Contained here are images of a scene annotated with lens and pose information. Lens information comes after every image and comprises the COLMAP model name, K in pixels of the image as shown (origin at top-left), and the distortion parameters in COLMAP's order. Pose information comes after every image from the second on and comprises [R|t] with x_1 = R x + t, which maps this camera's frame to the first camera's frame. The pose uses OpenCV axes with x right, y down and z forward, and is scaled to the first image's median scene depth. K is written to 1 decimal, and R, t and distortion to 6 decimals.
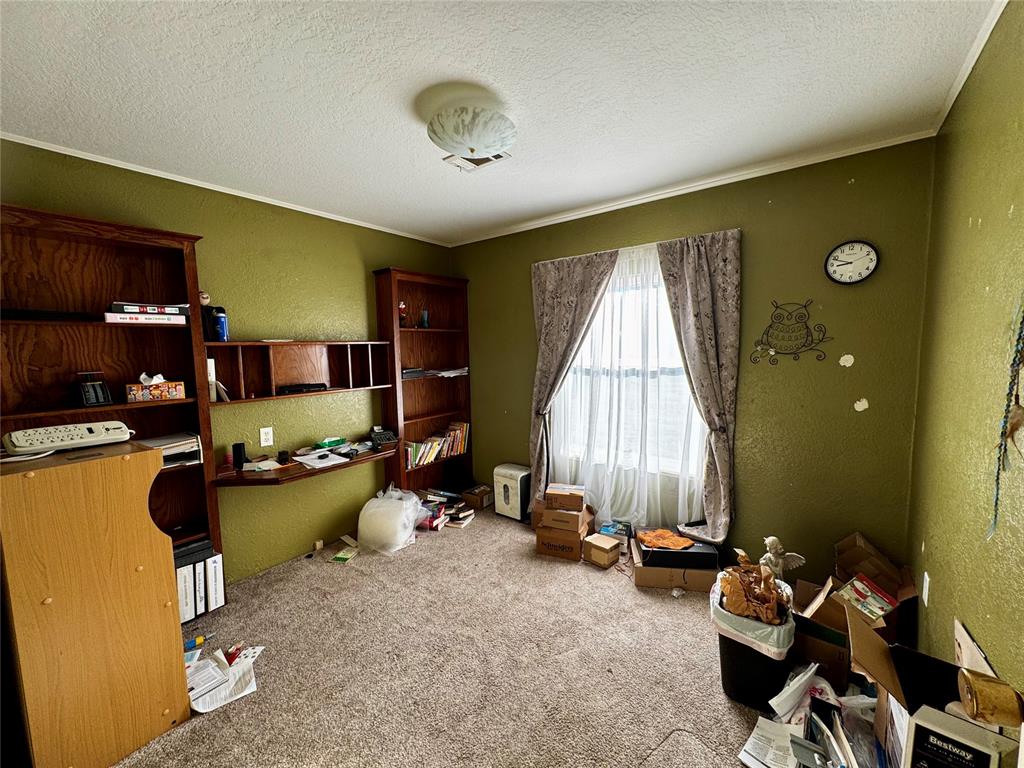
lens RADIAL K [[409.3, 0, 511.0], [0, 409.3, 384.2], [0, 0, 1]] dist [-0.001894, 0.000306]
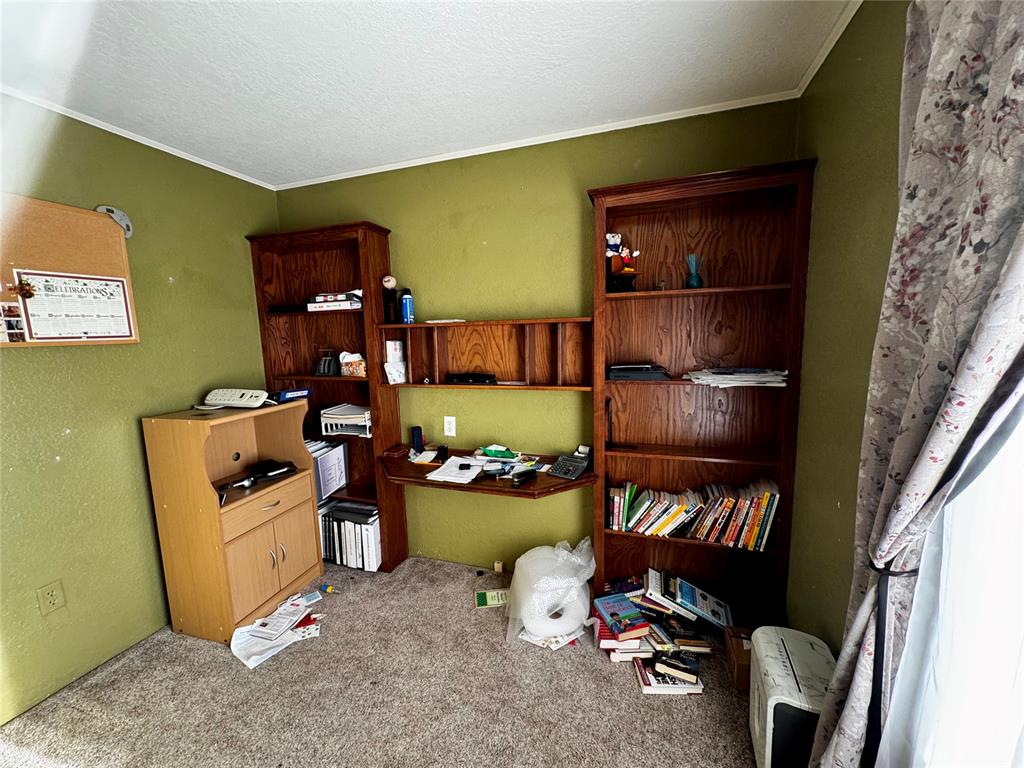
lens RADIAL K [[409.3, 0, 511.0], [0, 409.3, 384.2], [0, 0, 1]] dist [-0.001894, 0.000306]
pose [[0.323202, 0.133409, -0.936879, 0.286852], [-0.066810, 0.990760, 0.118033, -0.079859], [0.943969, 0.024445, 0.329128, 0.791217]]
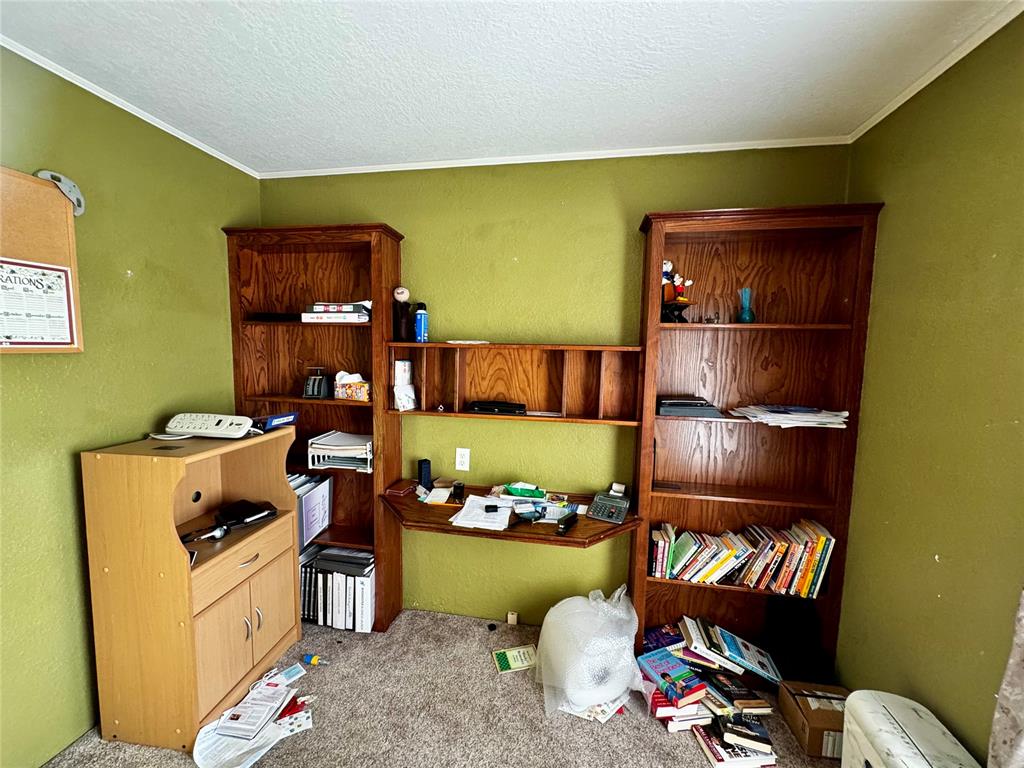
lens RADIAL K [[409.3, 0, 511.0], [0, 409.3, 384.2], [0, 0, 1]] dist [-0.001894, 0.000306]
pose [[0.459233, 0.107060, -0.881841, 0.146269], [-0.110684, 0.991871, 0.062778, -0.079089], [0.881393, 0.068776, 0.467350, 0.664862]]
